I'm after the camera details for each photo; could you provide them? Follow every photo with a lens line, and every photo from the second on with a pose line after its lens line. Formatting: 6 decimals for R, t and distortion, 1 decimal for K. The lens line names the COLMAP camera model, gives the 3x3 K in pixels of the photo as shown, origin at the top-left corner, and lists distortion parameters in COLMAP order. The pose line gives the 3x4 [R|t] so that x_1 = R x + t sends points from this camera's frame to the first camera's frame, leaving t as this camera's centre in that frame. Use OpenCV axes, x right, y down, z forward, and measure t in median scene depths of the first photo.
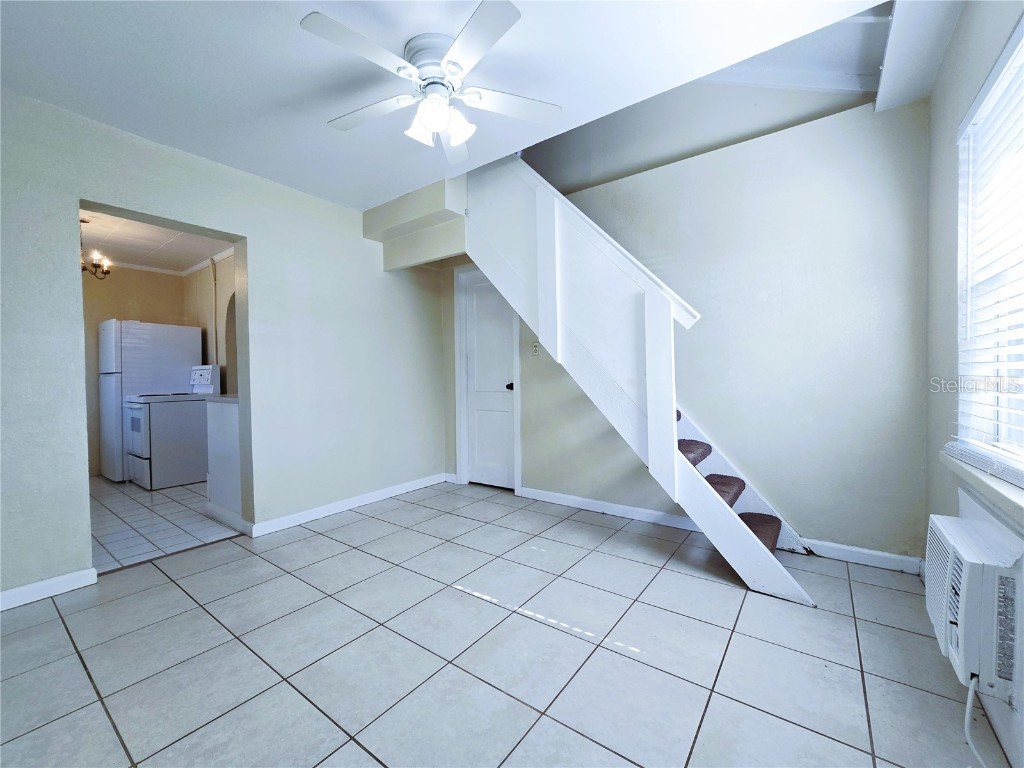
lens RADIAL K [[420.1, 0, 513.4], [0, 420.1, 382.6], [0, 0, 1]] dist [-0.011366, 0.002757]
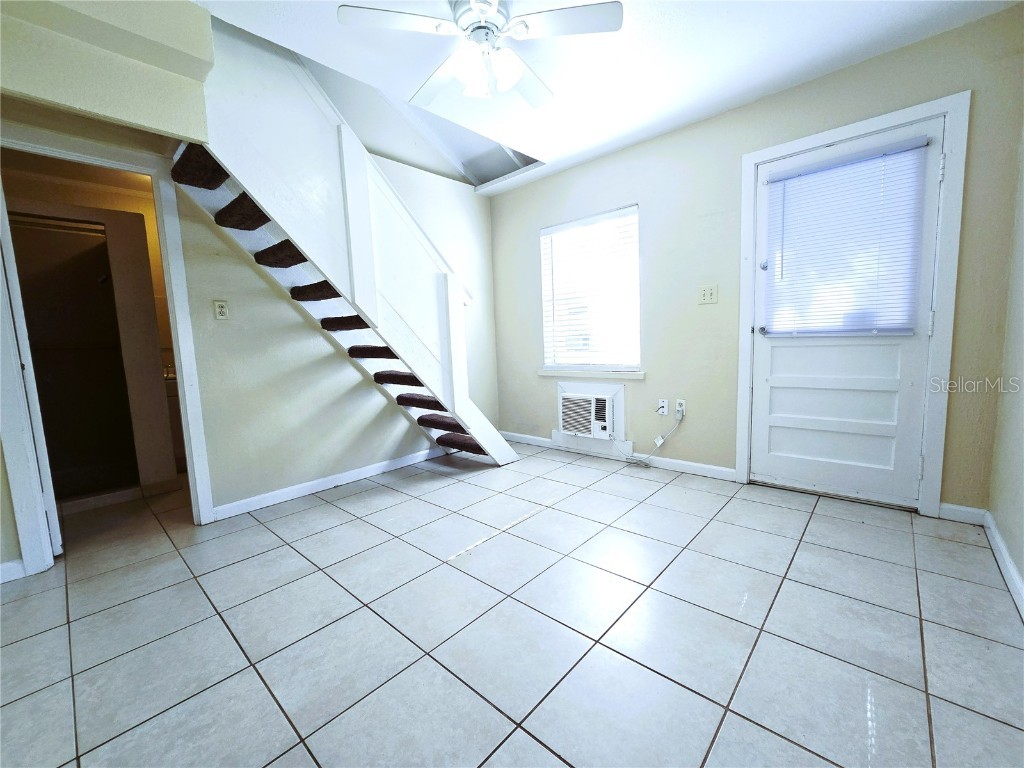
lens RADIAL K [[420.1, 0, 502.3], [0, 420.1, 382.6], [0, 0, 1]] dist [-0.011366, 0.002757]
pose [[0.118253, -0.096028, 0.988329, -0.866889], [0.057847, 0.994289, 0.089685, 0.010046], [-0.991297, 0.046566, 0.123133, 0.630652]]
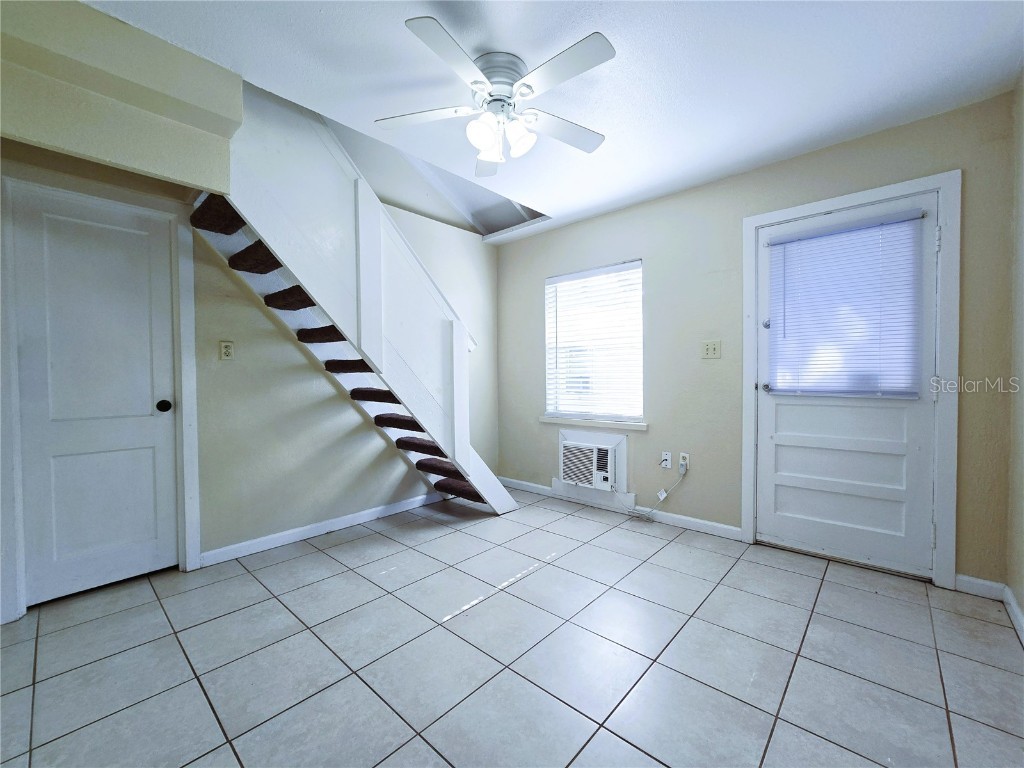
lens RADIAL K [[420.1, 0, 502.2], [0, 420.1, 383.3], [0, 0, 1]] dist [-0.011366, 0.002757]
pose [[0.117134, -0.005564, 0.993101, -0.860167], [0.025671, 0.999667, 0.002573, -0.018744], [-0.992784, 0.025193, 0.117238, 0.641127]]
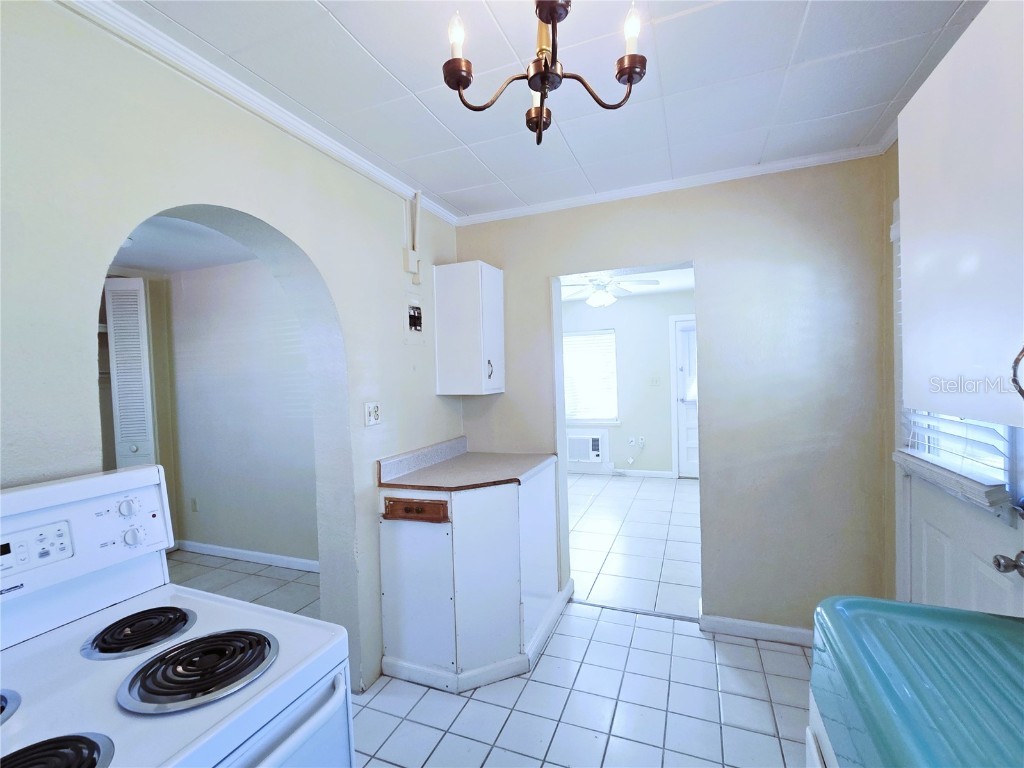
lens RADIAL K [[457.0, 0, 508.6], [0, 457.0, 387.4], [0, 0, 1]] dist [-0.000498, -0.000187]
pose [[-0.235368, -0.004311, 0.971897, -1.811553], [0.055014, 0.998328, 0.017751, -0.146141], [-0.970348, 0.057646, -0.234738, 1.519426]]
